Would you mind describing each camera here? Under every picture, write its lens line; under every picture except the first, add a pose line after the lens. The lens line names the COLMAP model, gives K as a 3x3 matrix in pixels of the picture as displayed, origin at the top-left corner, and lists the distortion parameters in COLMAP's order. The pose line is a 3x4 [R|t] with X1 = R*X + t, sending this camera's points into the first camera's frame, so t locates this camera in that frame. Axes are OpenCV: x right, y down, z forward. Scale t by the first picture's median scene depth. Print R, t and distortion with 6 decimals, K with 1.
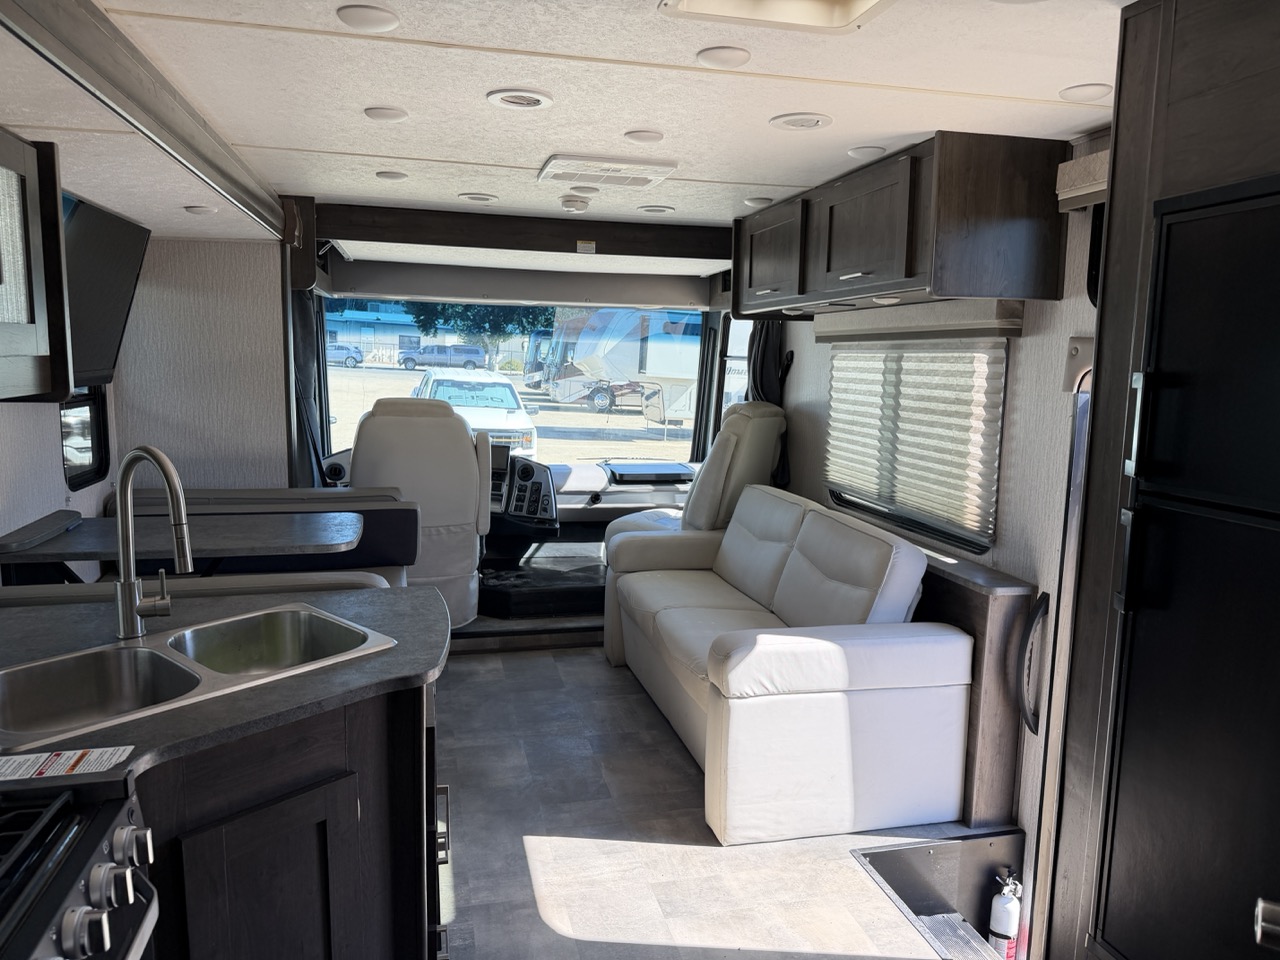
lens RADIAL K [[894.3, 0, 648.2], [0, 894.3, 490.0], [0, 0, 1]] dist [0.060919, -0.074743]
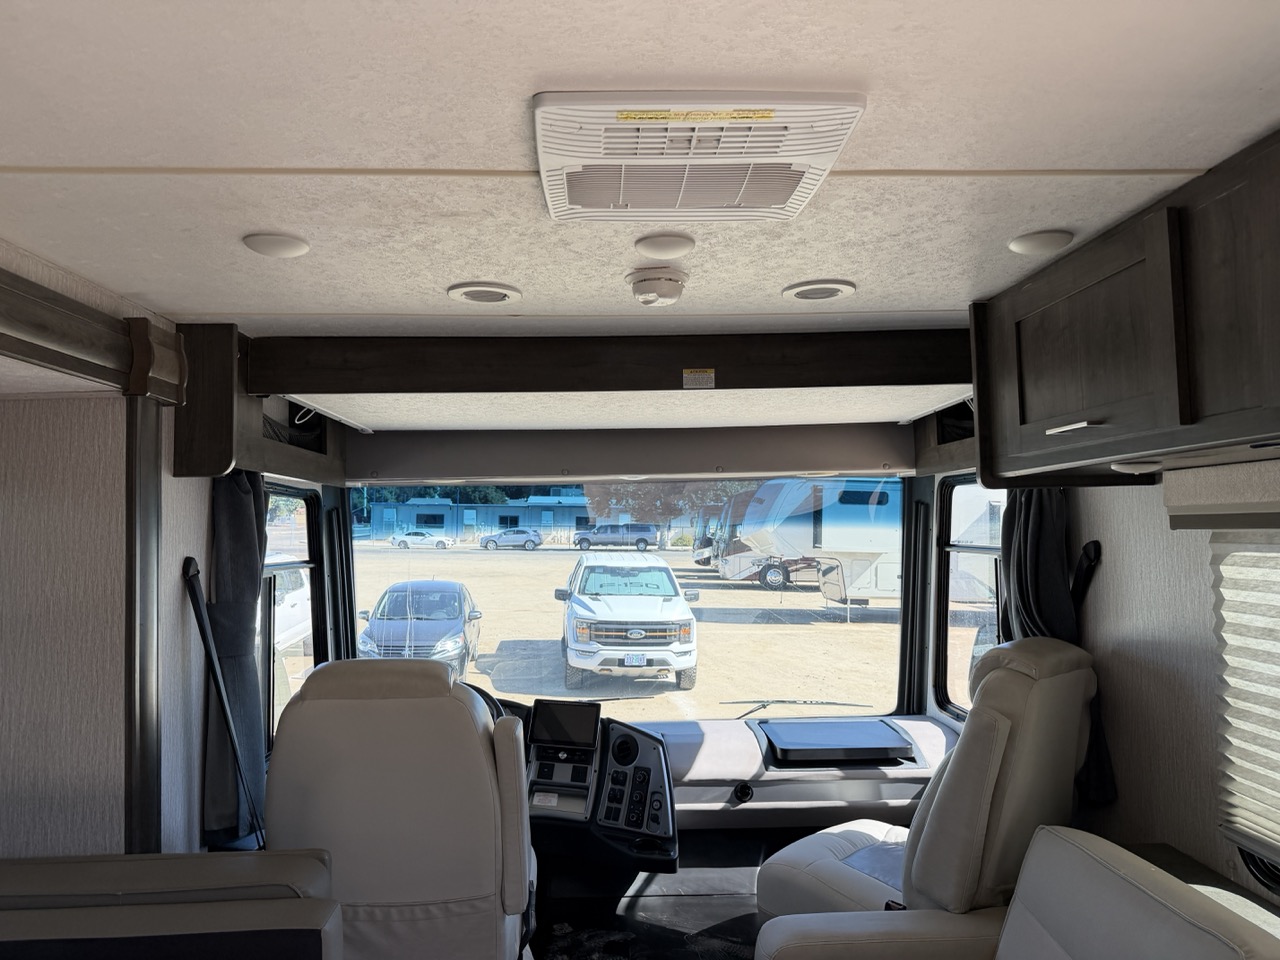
lens RADIAL K [[894.3, 0, 631.8], [0, 894.3, 477.5], [0, 0, 1]] dist [0.060919, -0.074743]
pose [[0.977200, -0.051379, -0.206012, 0.003545], [0.008086, 0.978581, -0.205704, -0.076158], [0.212168, 0.199348, 0.956684, 0.382469]]
